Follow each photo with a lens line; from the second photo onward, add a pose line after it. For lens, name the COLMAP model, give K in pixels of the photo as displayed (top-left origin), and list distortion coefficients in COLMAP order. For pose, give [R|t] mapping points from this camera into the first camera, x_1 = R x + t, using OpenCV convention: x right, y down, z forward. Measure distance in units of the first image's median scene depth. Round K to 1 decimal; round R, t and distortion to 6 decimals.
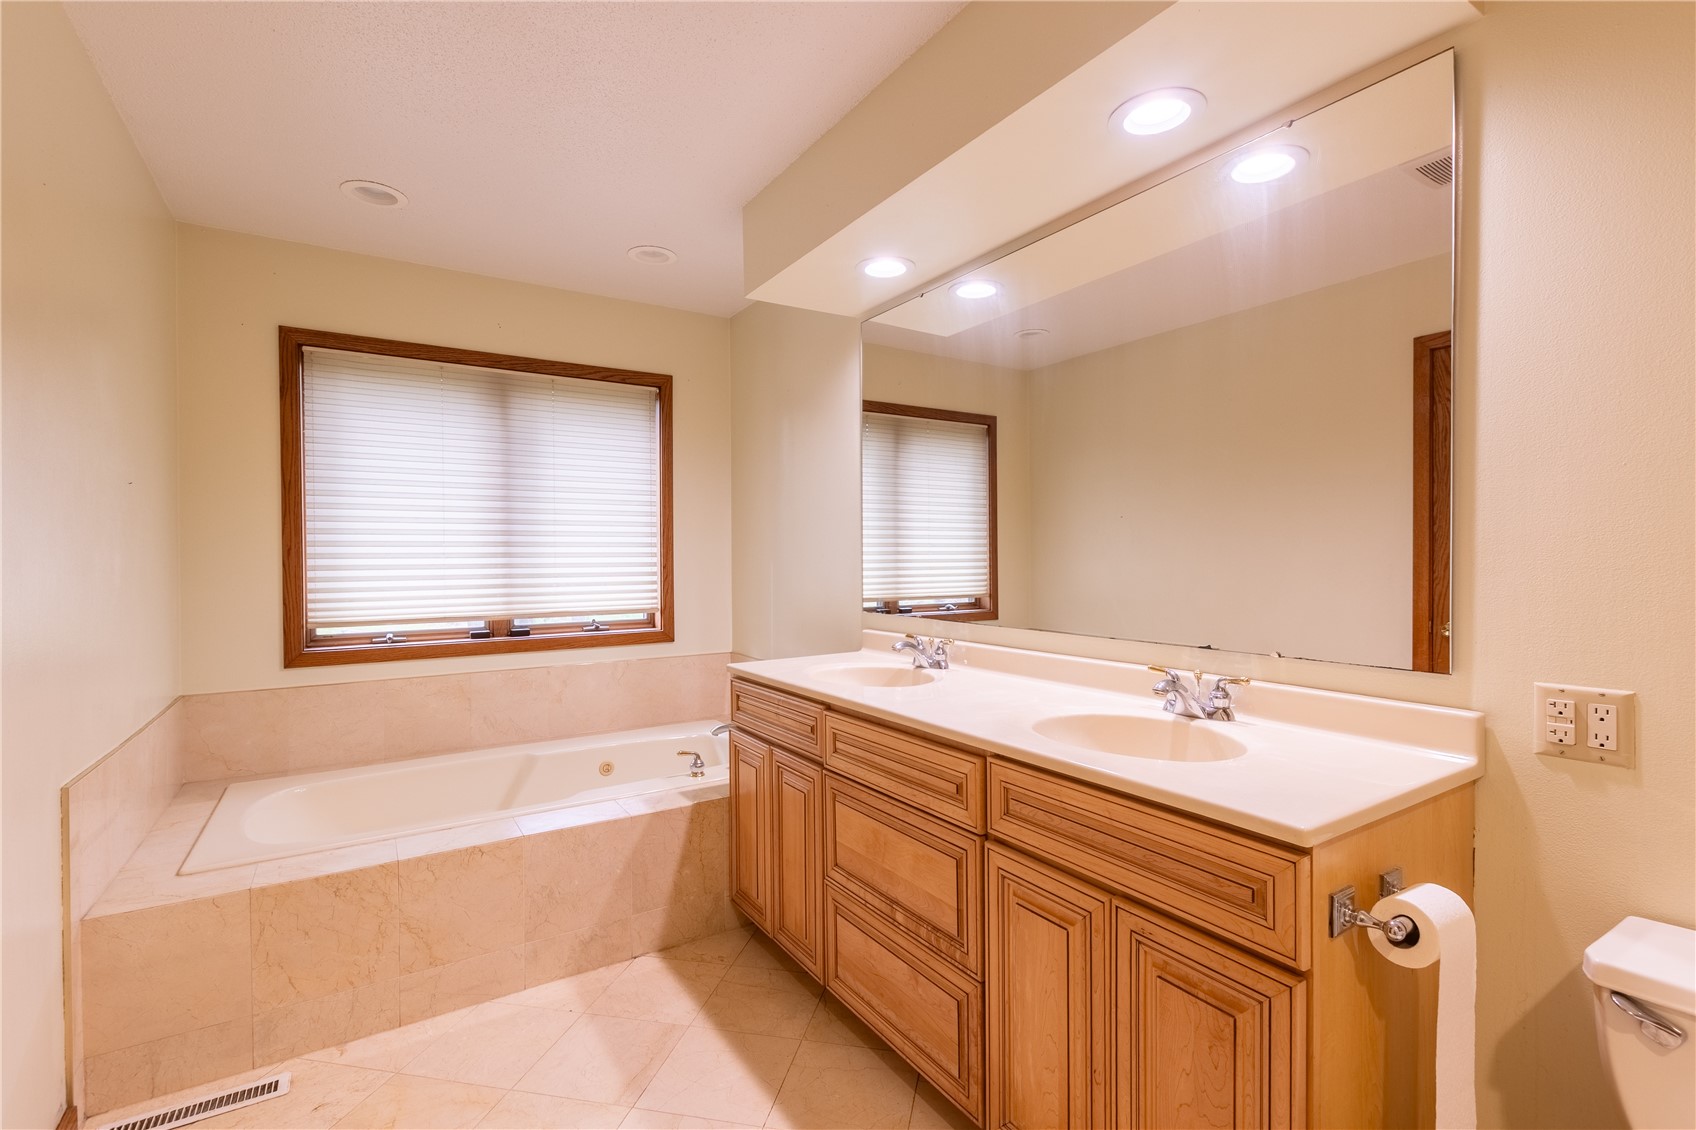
lens RADIAL K [[773.6, 0, 842.3], [0, 773.6, 559.9], [0, 0, 1]] dist [-0.001584, 0.000715]
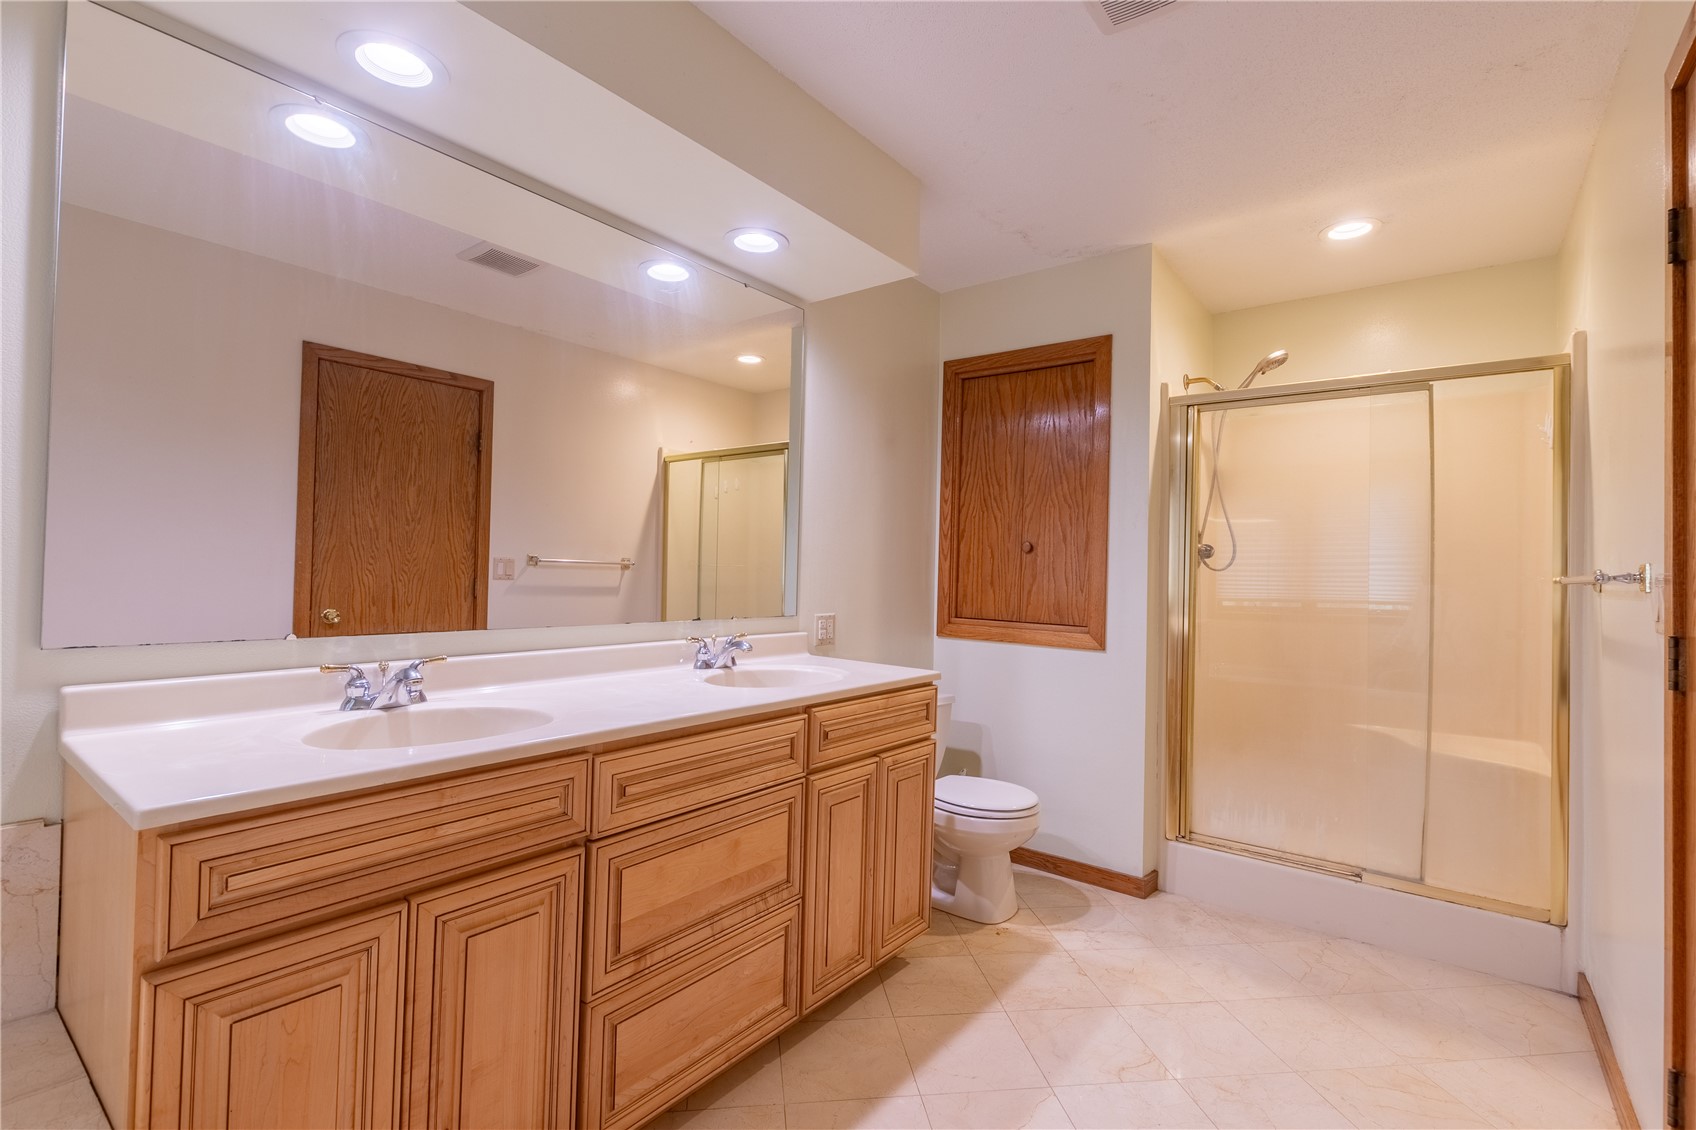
lens RADIAL K [[773.6, 0, 839.7], [0, 773.6, 564.2], [0, 0, 1]] dist [-0.001584, 0.000715]
pose [[-0.336886, 0.004190, 0.941536, -0.936867], [-0.011690, 0.999894, -0.008632, 0.029271], [-0.941473, -0.013915, -0.336802, 1.285011]]
